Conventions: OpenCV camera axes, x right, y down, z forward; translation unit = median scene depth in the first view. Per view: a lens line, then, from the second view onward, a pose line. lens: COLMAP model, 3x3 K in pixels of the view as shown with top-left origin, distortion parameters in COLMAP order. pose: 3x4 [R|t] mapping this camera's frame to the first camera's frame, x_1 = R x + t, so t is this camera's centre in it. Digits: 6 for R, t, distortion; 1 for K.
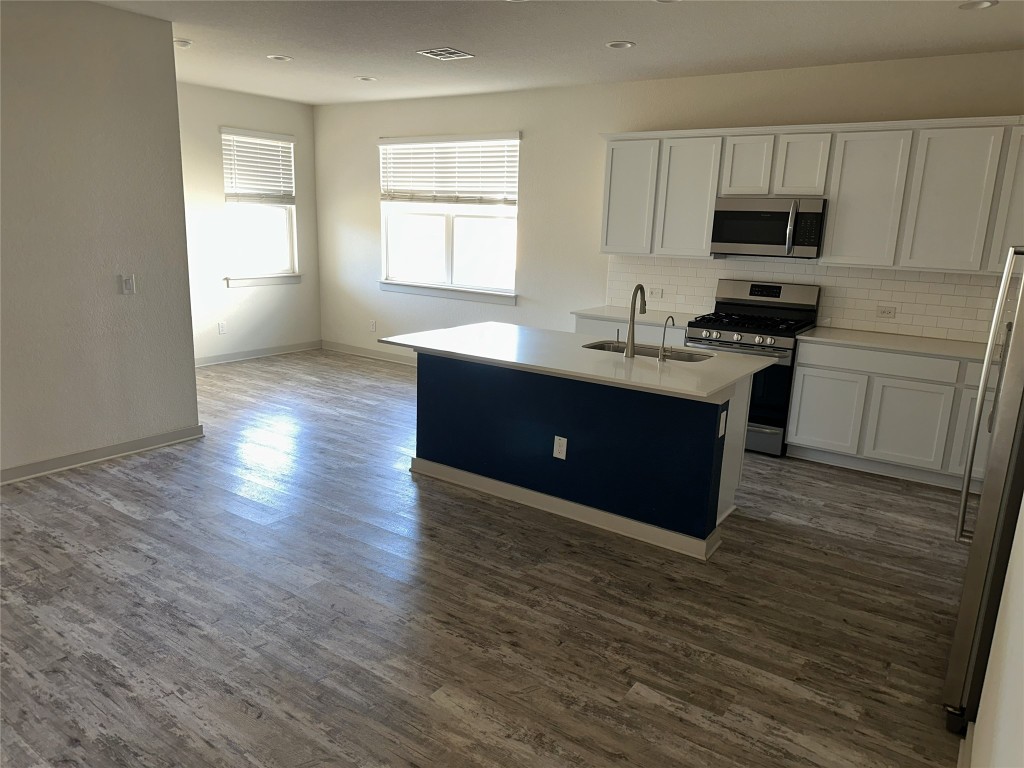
lens RADIAL K [[716.6, 0, 510.5], [0, 716.6, 390.5], [0, 0, 1]] dist [0.069645, -0.119604]
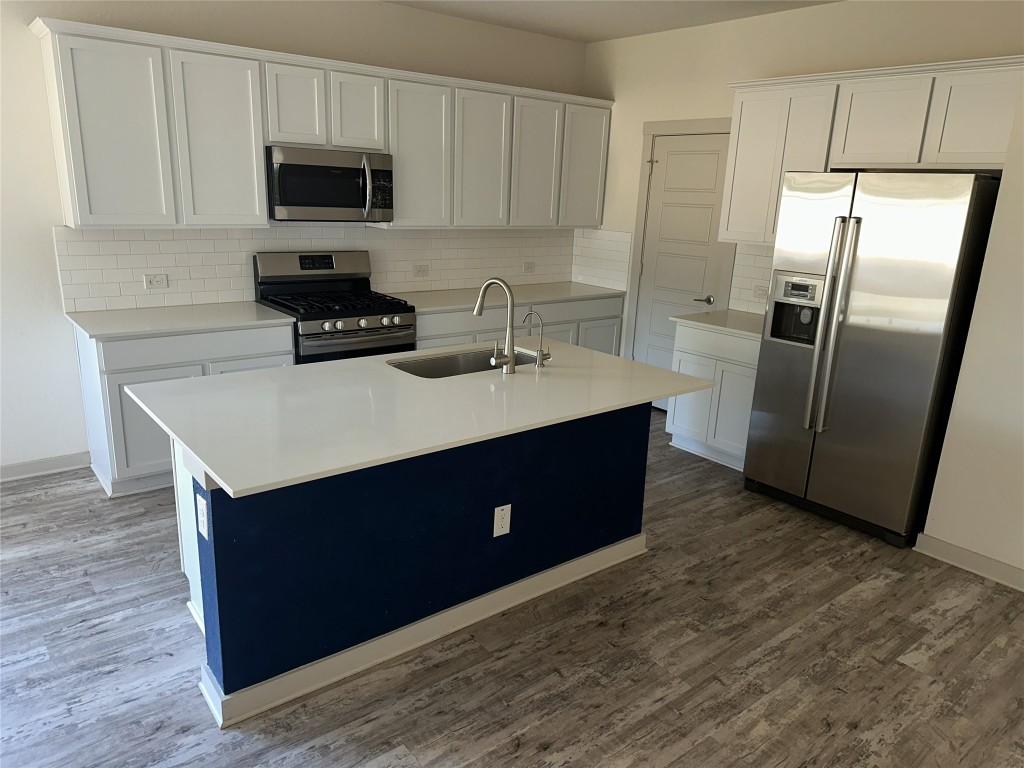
lens RADIAL K [[727.1, 0, 512.0], [0, 727.1, 384.0], [0, 0, 1]] dist [0.056919, -0.063626]
pose [[0.272803, -0.274053, 0.922211, -0.549512], [0.191586, 0.954846, 0.227077, -0.209435], [-0.942801, 0.114736, 0.312990, 0.745582]]
